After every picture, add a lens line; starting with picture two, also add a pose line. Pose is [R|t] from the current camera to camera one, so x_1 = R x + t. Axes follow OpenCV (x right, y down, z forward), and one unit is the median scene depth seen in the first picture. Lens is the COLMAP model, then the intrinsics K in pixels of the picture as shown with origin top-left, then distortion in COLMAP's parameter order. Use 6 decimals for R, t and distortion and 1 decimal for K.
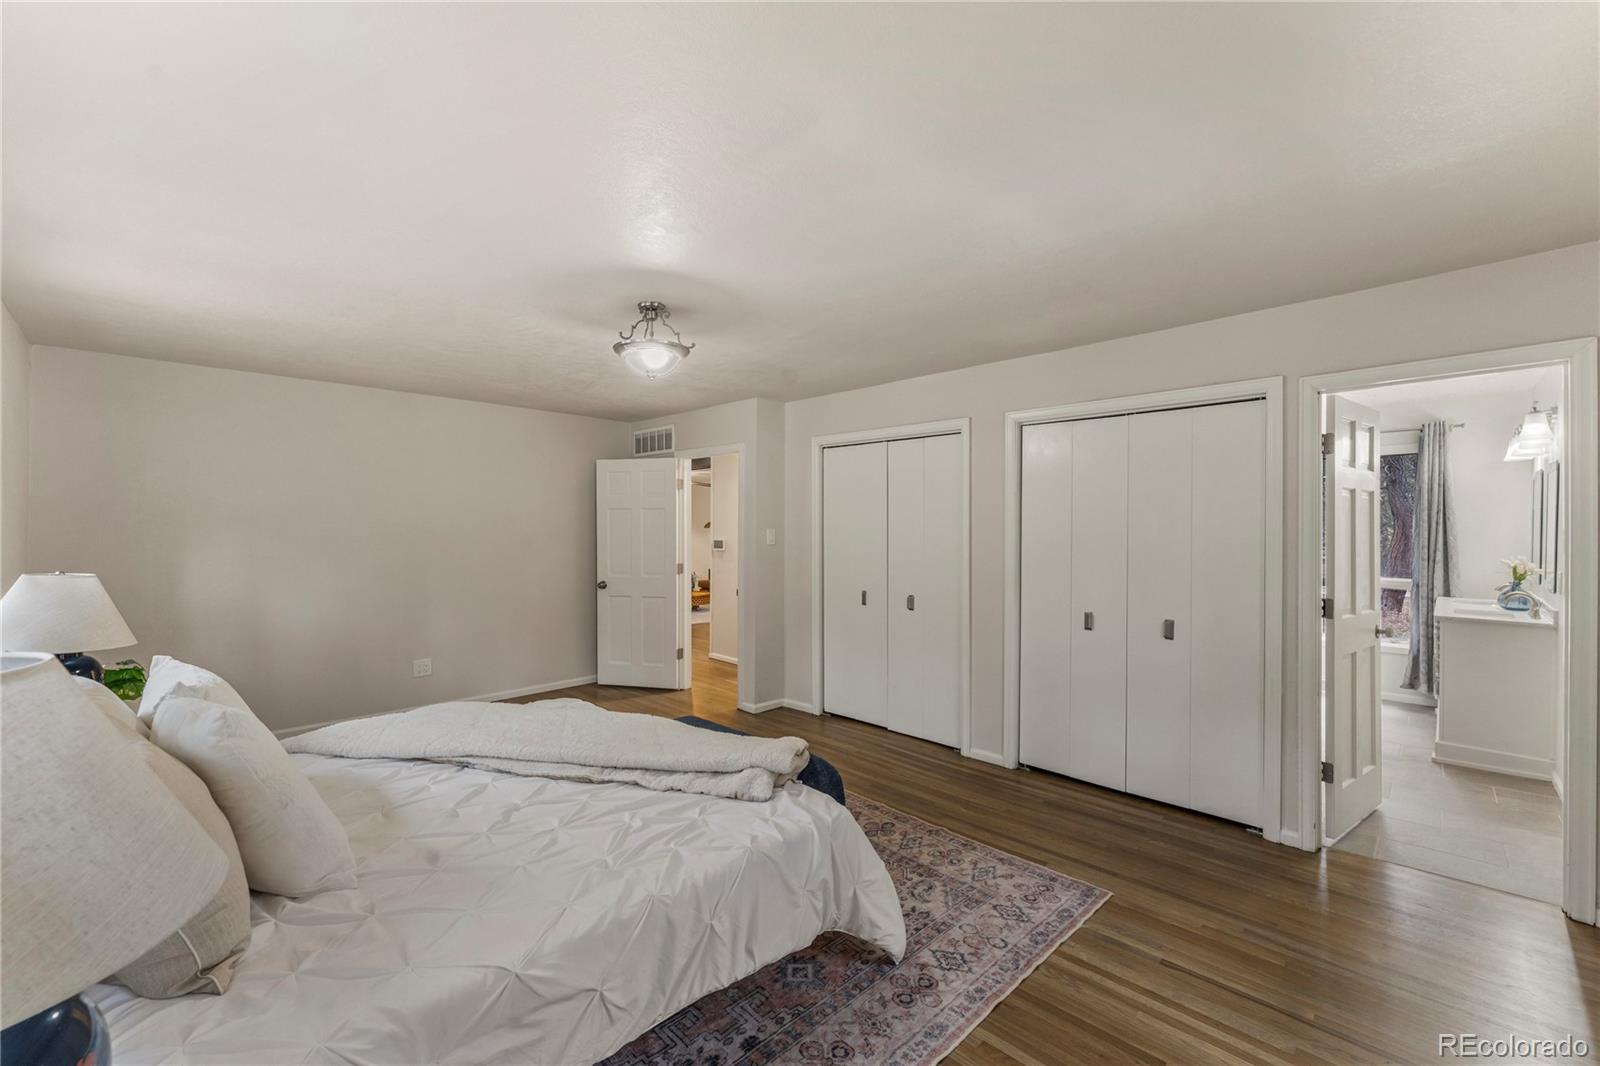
lens RADIAL K [[649.0, 0, 801.2], [0, 649.0, 533.5], [0, 0, 1]] dist [0.000032, -0.000120]
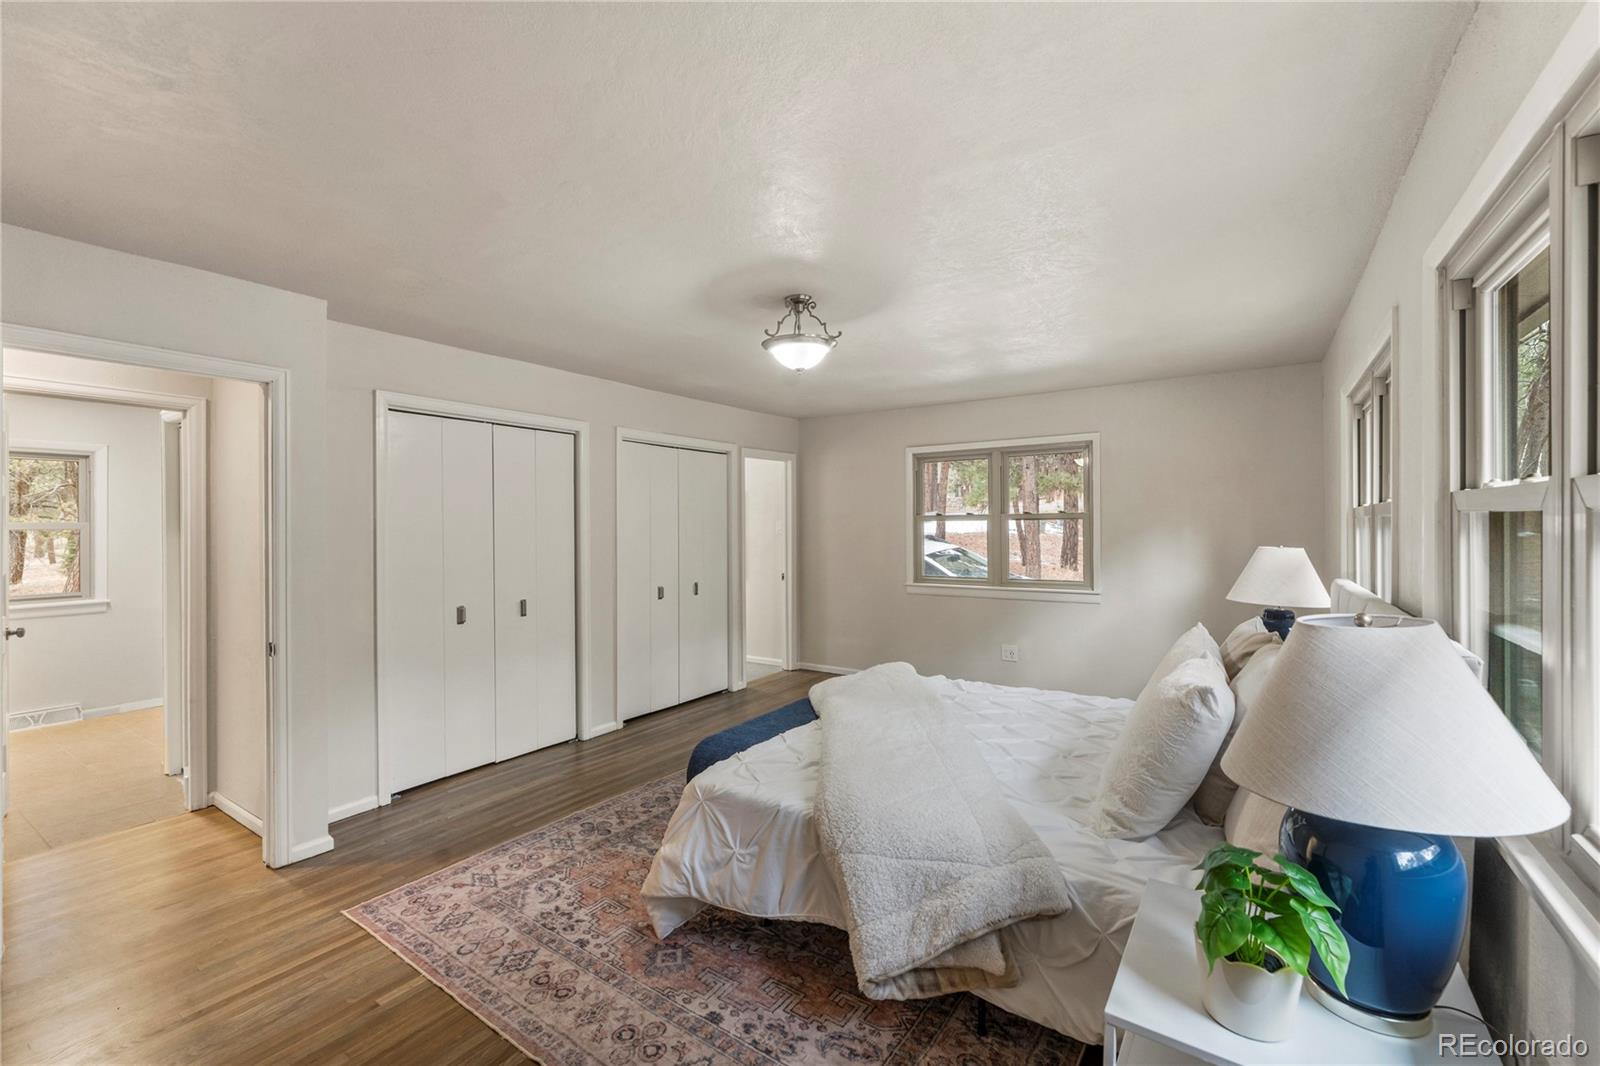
lens RADIAL K [[672.5, 0, 800.1], [0, 672.5, 524.3], [0, 0, 1]] dist [0.000293, 0.000011]
pose [[-0.176296, -0.006667, 0.984315, -0.866059], [0.006587, 0.999947, 0.007953, -0.016206], [-0.984315, 0.007886, -0.176243, 0.820192]]
